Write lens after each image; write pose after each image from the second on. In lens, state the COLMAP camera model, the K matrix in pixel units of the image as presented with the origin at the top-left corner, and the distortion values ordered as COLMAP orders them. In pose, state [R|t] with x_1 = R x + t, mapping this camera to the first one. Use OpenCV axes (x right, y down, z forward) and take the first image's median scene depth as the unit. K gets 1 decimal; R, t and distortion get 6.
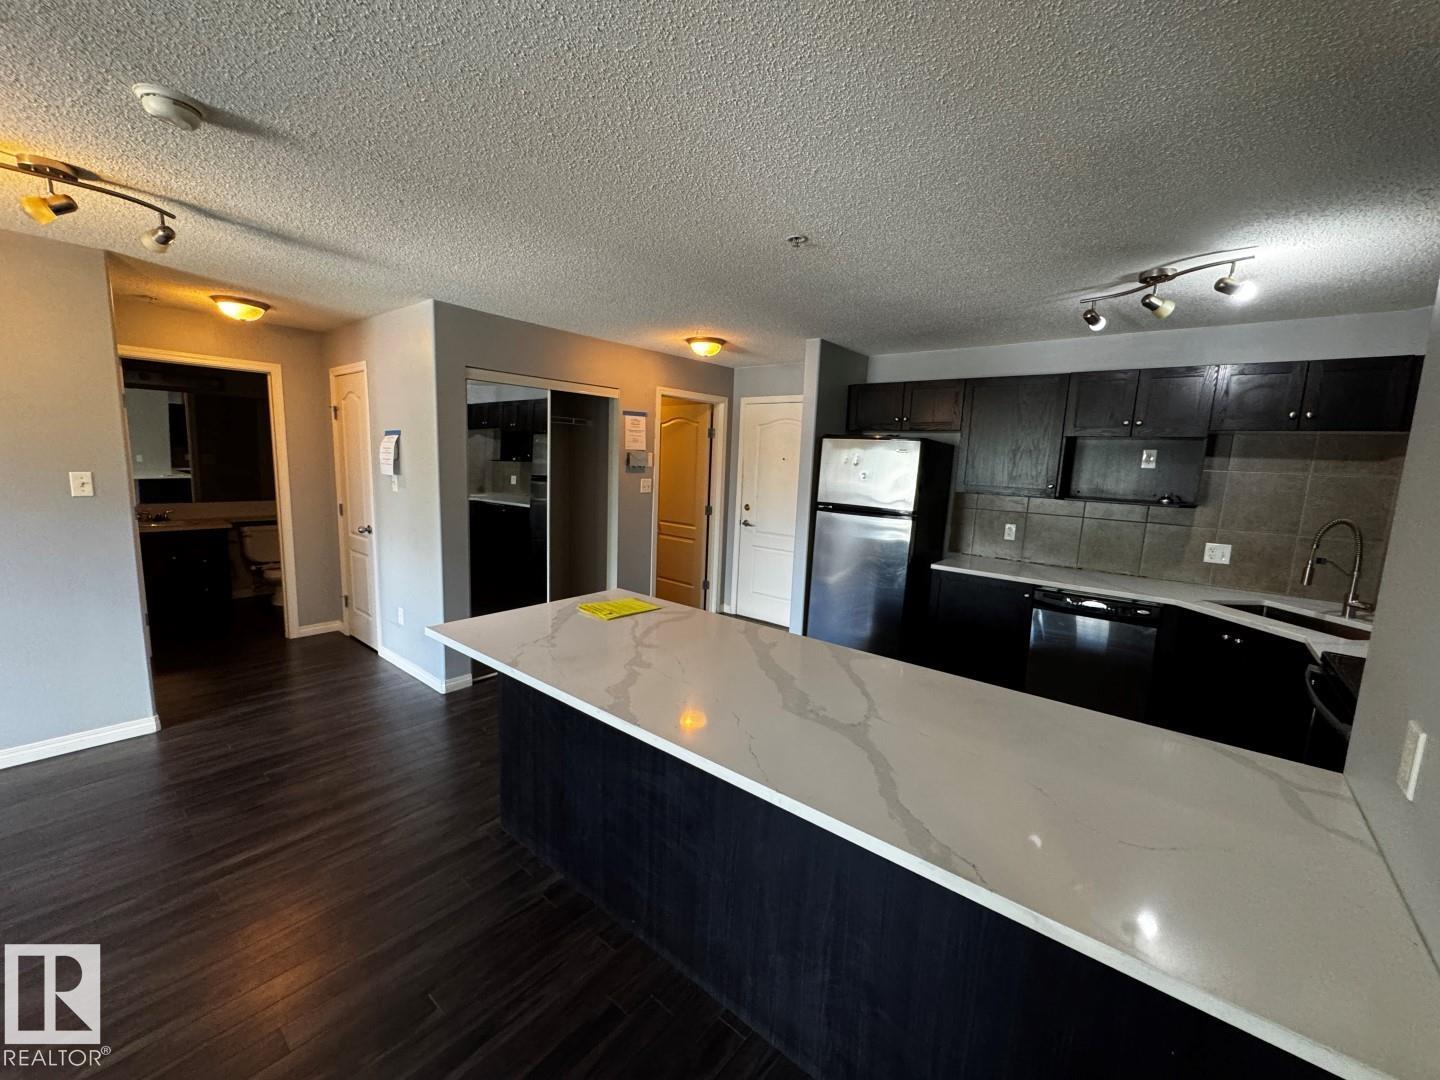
lens RADIAL K [[573.9, 0, 723.6], [0, 573.9, 540.3], [0, 0, 1]] dist [-0.002269, -0.000621]
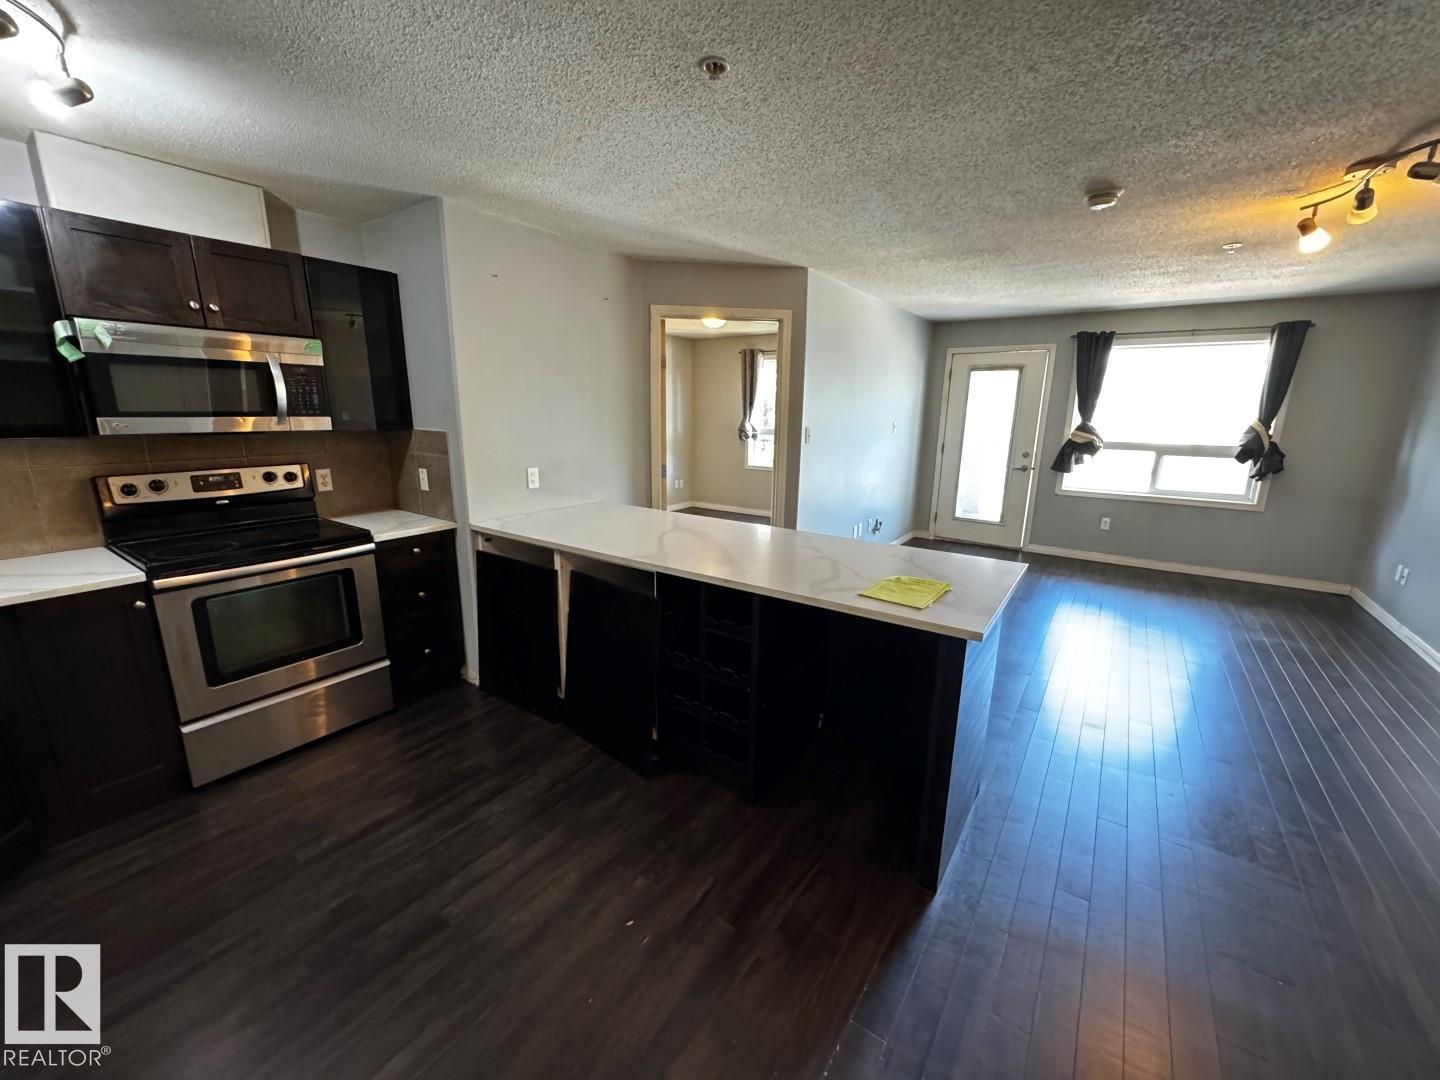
lens RADIAL K [[573.9, 0, 718.3], [0, 573.9, 539.9], [0, 0, 1]] dist [-0.002269, -0.000621]
pose [[-0.996215, -0.033923, -0.080034, 0.147102], [-0.060657, 0.930782, 0.360509, -0.225121], [0.062265, 0.363999, -0.929316, 1.723988]]
